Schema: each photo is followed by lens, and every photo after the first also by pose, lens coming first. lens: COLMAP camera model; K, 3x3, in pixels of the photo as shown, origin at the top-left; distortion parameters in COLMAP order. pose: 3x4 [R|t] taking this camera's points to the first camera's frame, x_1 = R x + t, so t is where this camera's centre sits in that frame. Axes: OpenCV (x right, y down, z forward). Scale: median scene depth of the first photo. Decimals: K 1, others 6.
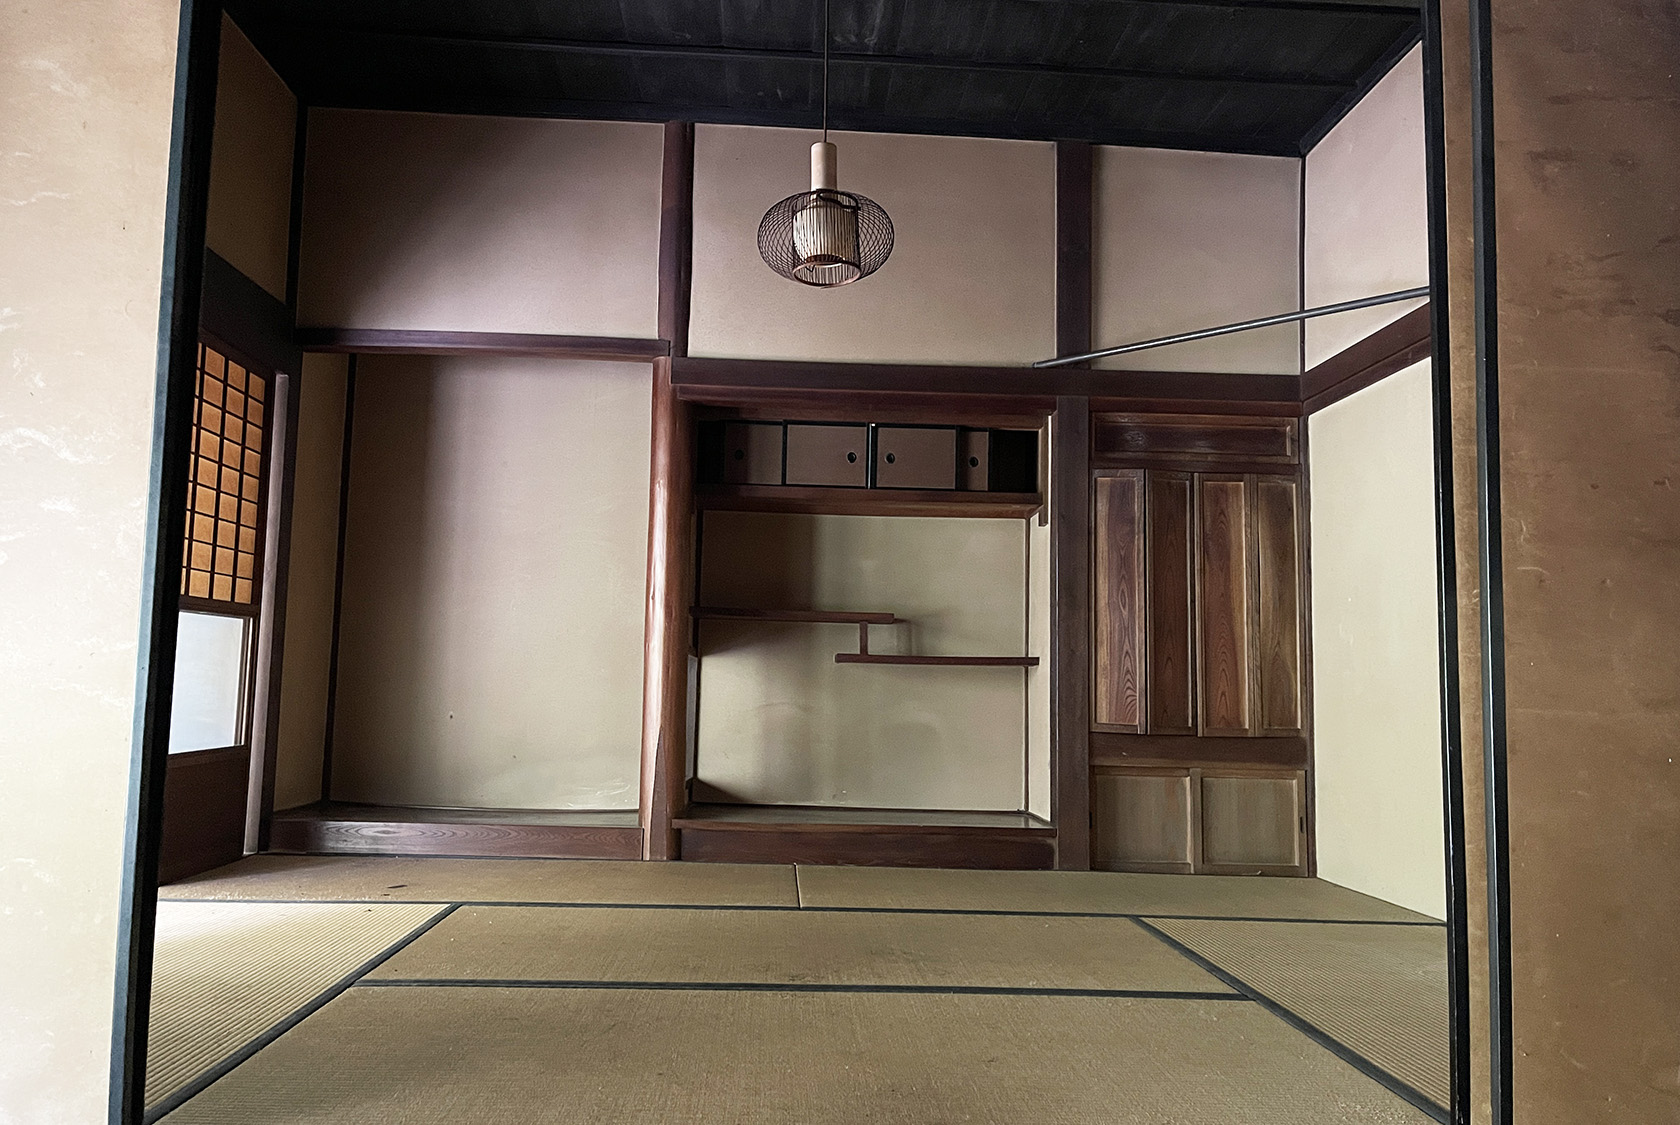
lens RADIAL K [[1267.2, 0, 807.7], [0, 1267.2, 551.1], [0, 0, 1]] dist [0.069195, -0.101283]
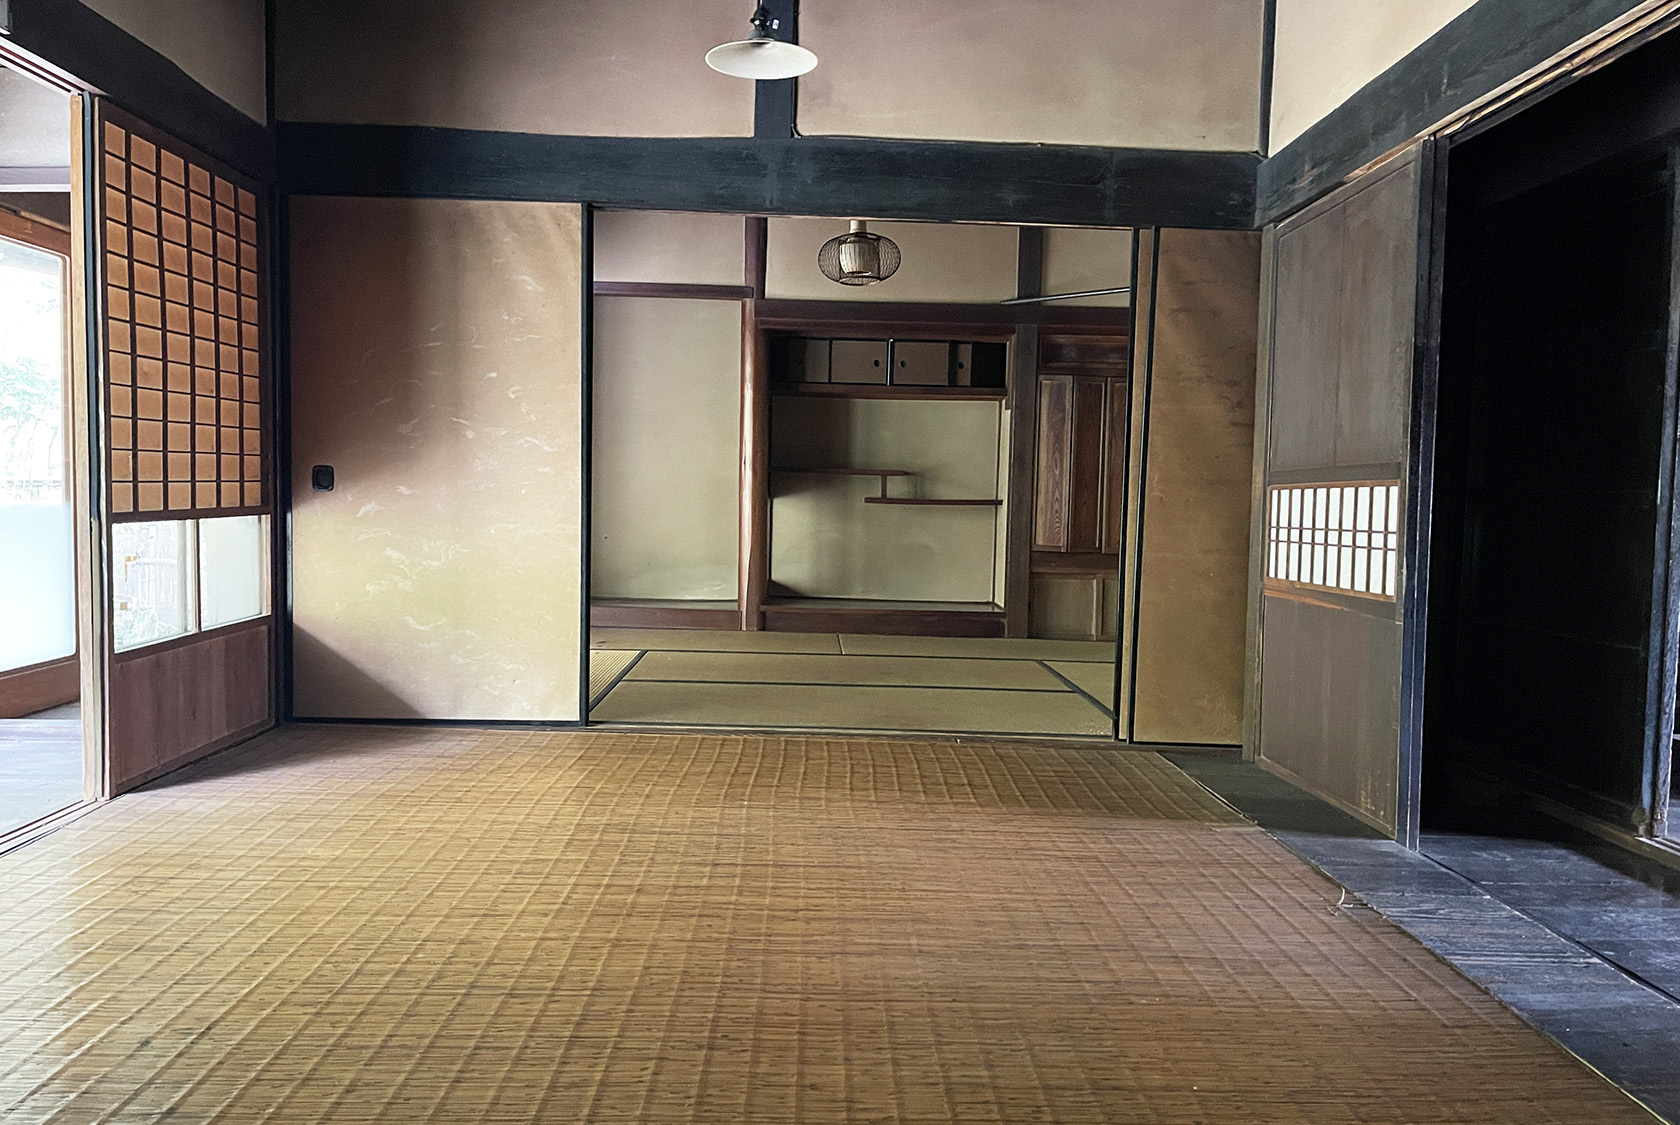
lens RADIAL K [[1267.2, 0, 807.7], [0, 1267.2, 551.1], [0, 0, 1]] dist [0.069195, -0.101283]
pose [[0.999687, 0.002212, -0.024928, -0.007802], [0.001674, 0.987947, 0.154786, -0.091557], [0.024970, -0.154779, 0.987634, -0.500800]]
